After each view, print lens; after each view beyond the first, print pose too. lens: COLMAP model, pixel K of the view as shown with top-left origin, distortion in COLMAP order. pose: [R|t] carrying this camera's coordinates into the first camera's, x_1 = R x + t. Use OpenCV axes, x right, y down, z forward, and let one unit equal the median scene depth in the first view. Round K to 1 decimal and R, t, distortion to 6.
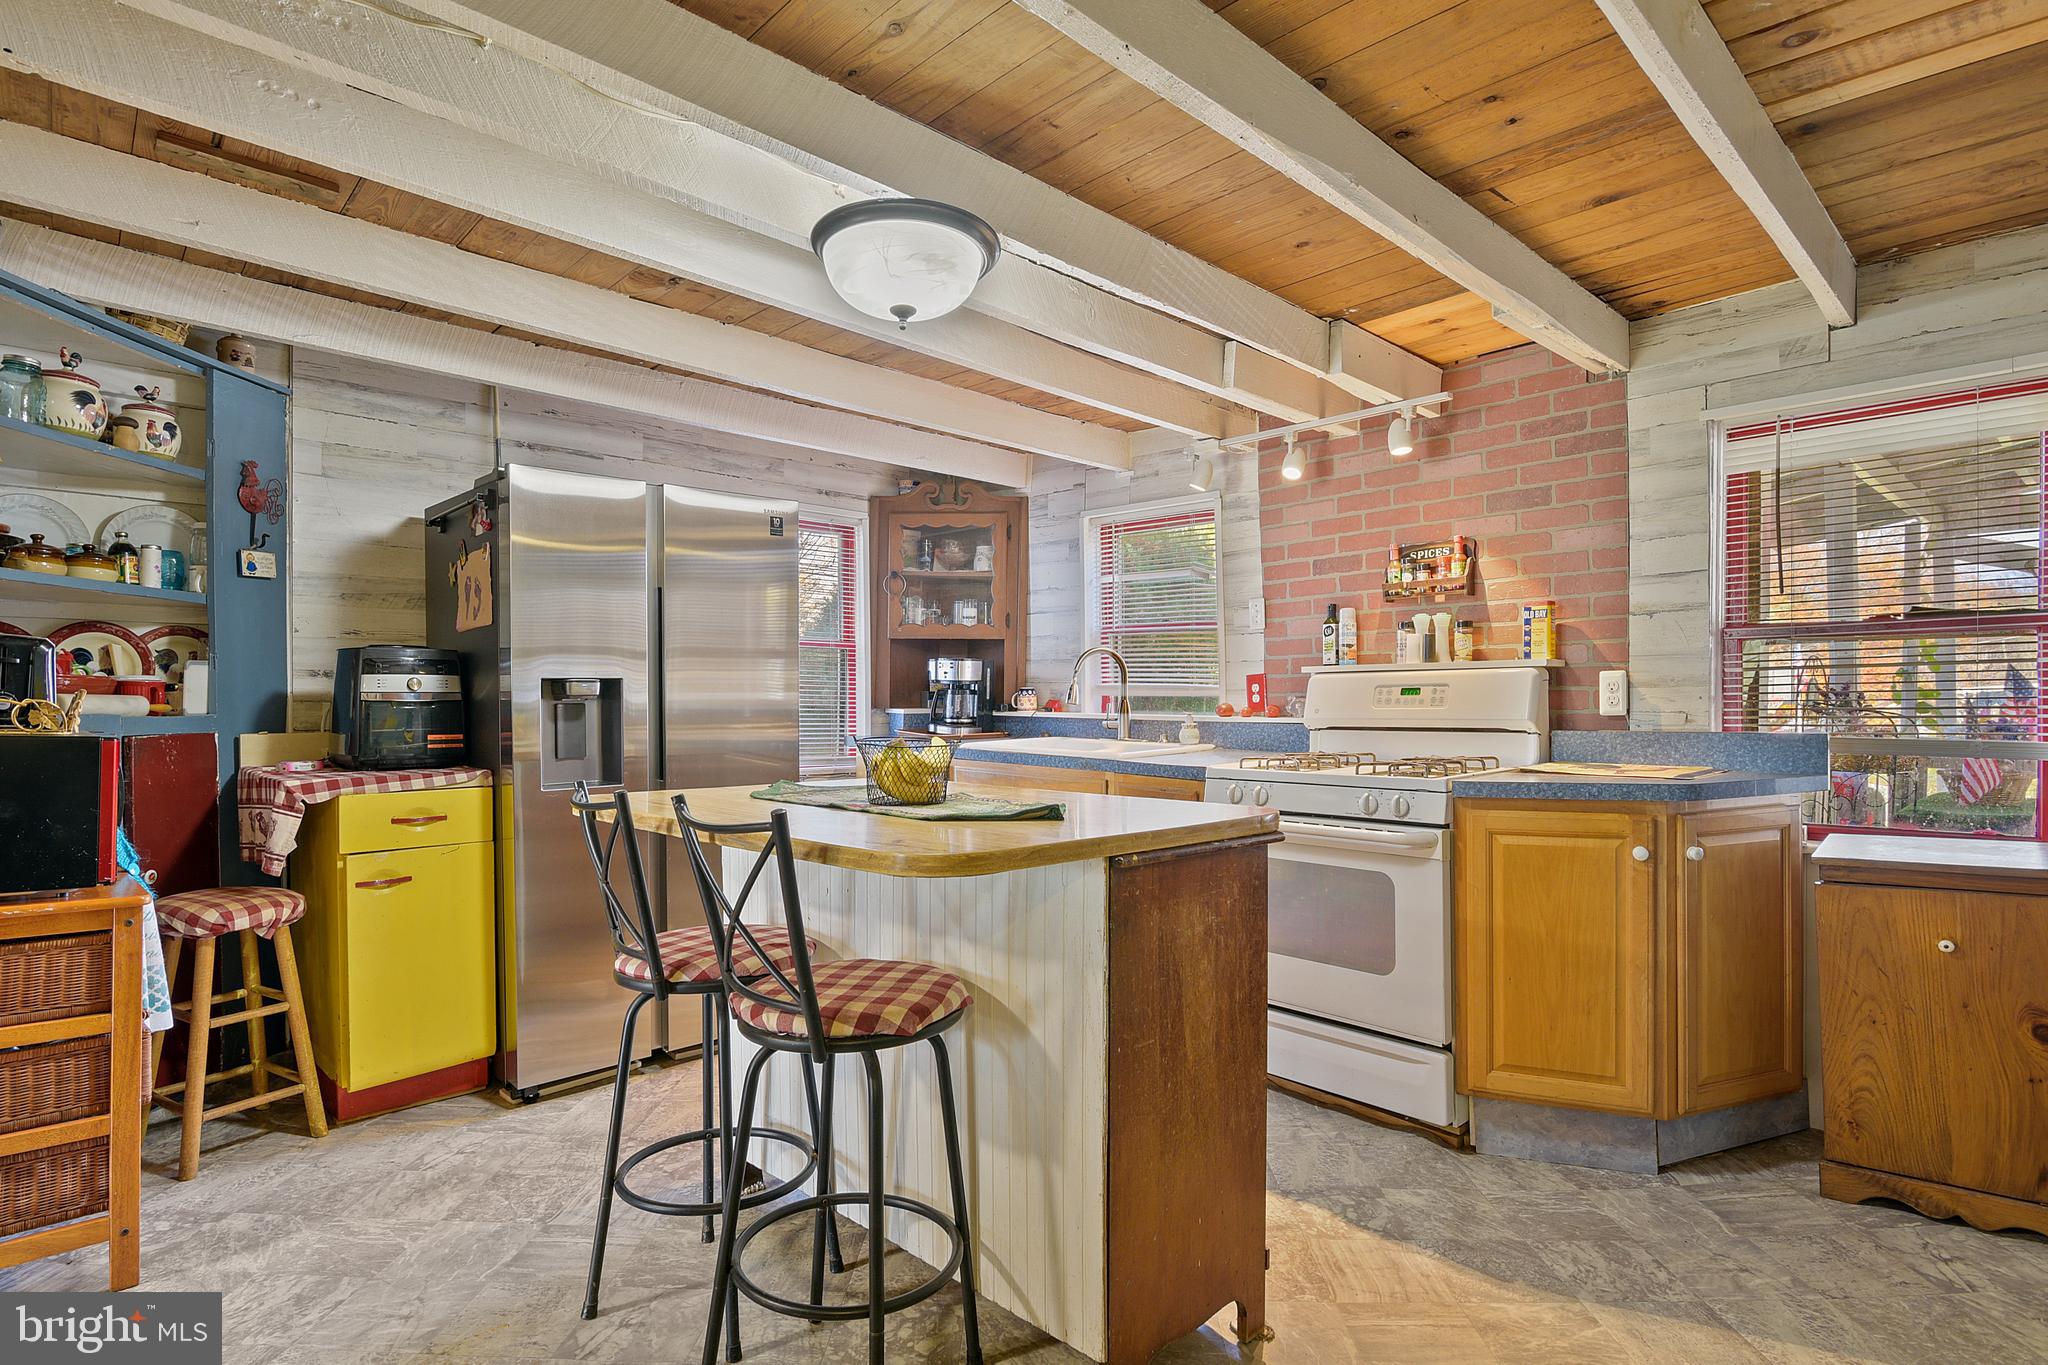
lens RADIAL K [[1032.8, 0, 1028.9], [0, 1032.8, 691.7], [0, 0, 1]] dist [-0.000883, -0.000320]
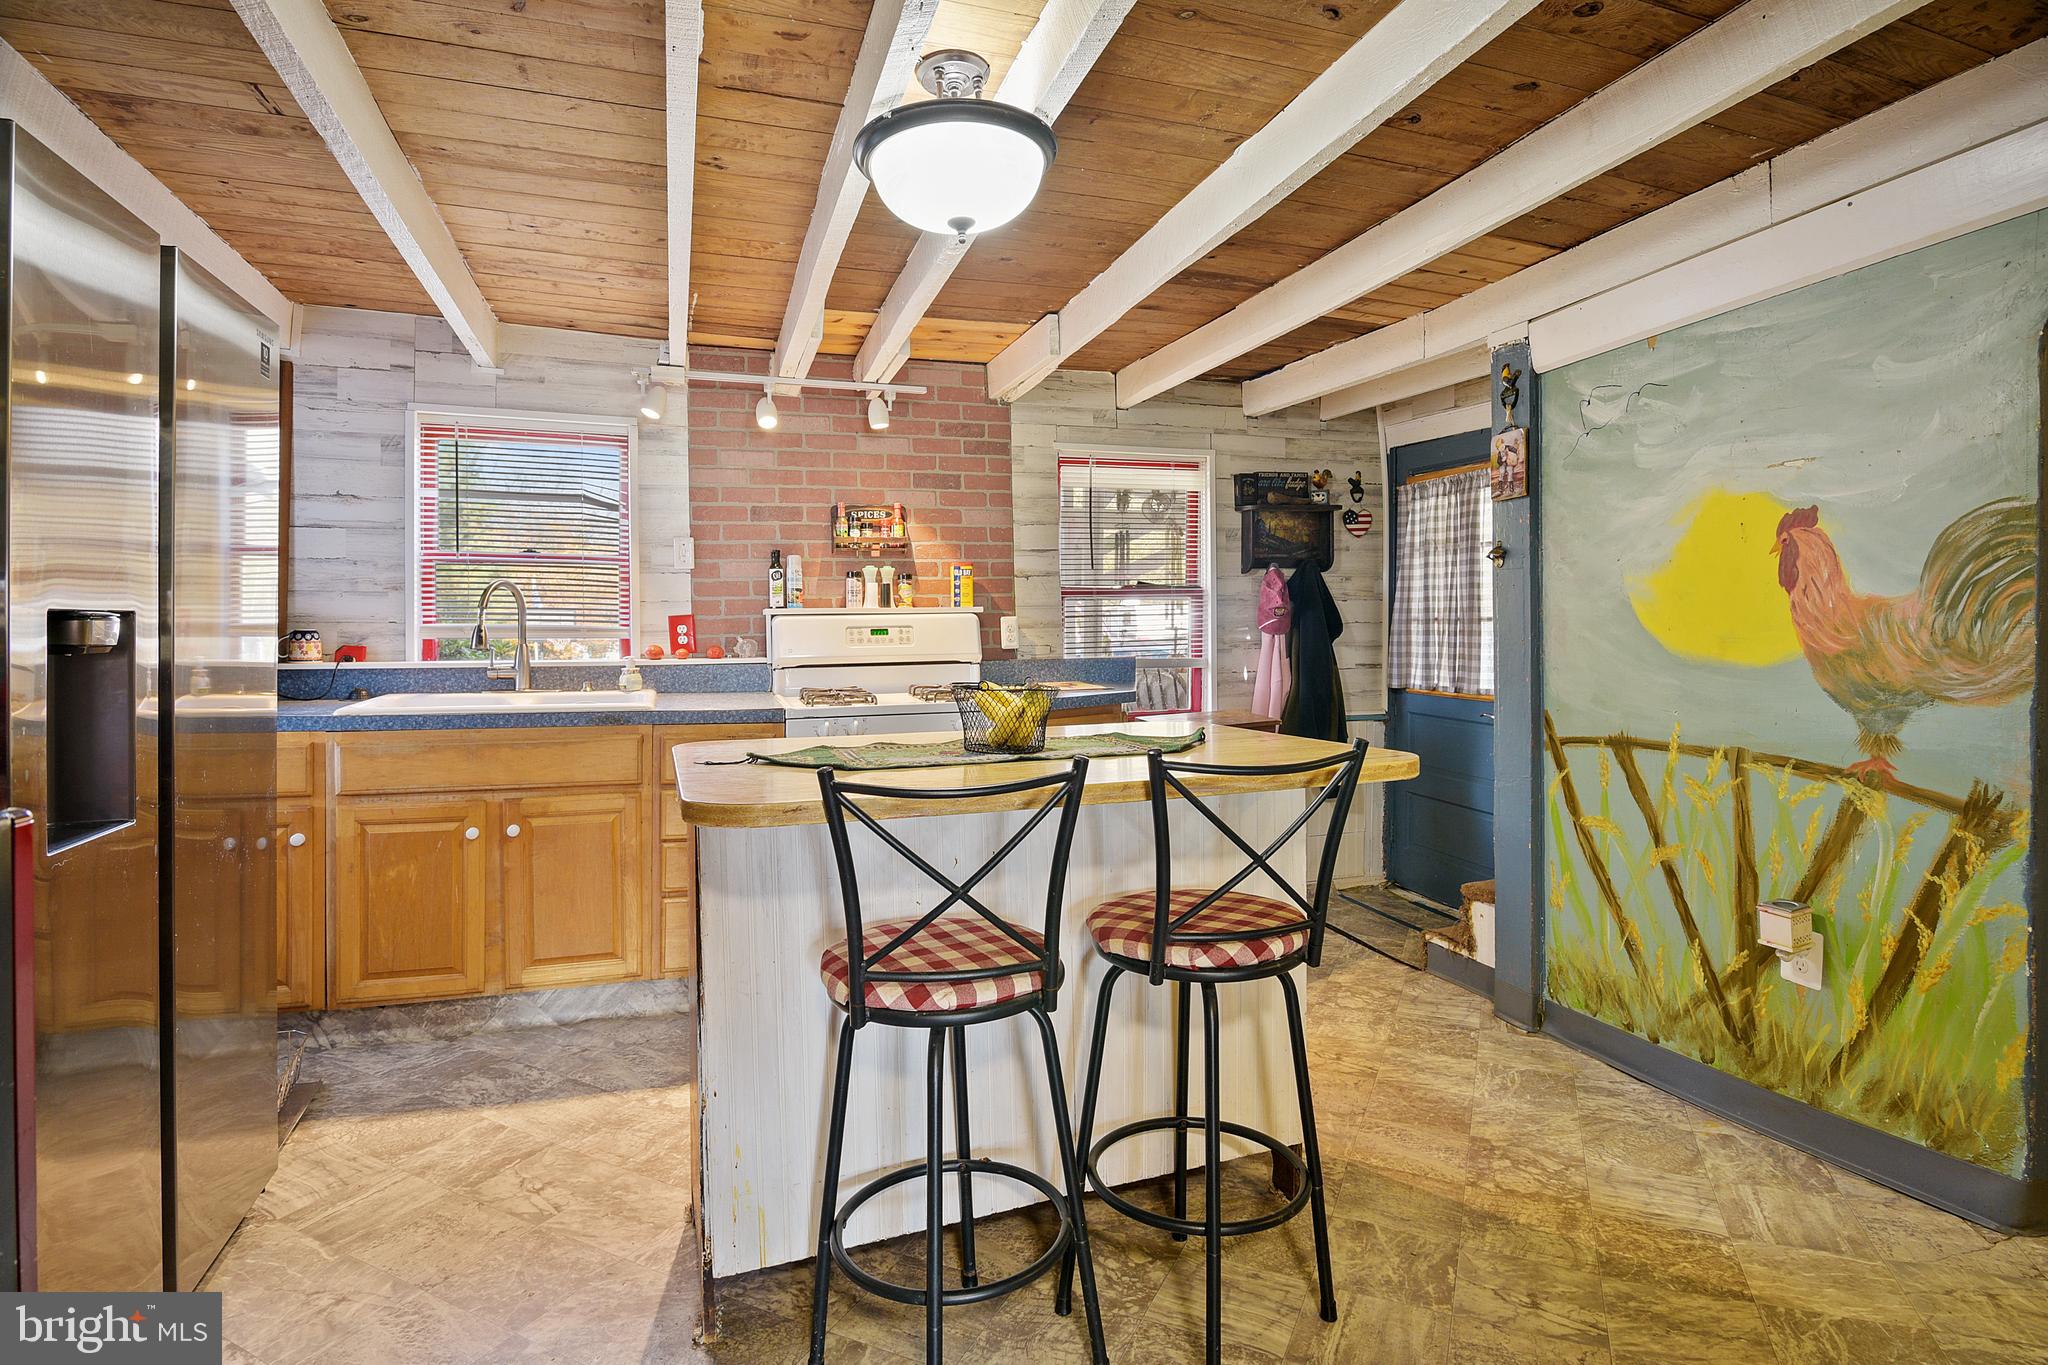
lens RADIAL K [[1054.6, 0, 1026.4], [0, 1054.6, 623.8], [0, 0, 1]] dist [-0.000053, -0.000138]
pose [[0.434938, 0.003282, 0.900455, -0.632537], [0.003628, 0.999979, -0.005397, -0.002593], [-0.900453, 0.005614, 0.434917, 0.327255]]
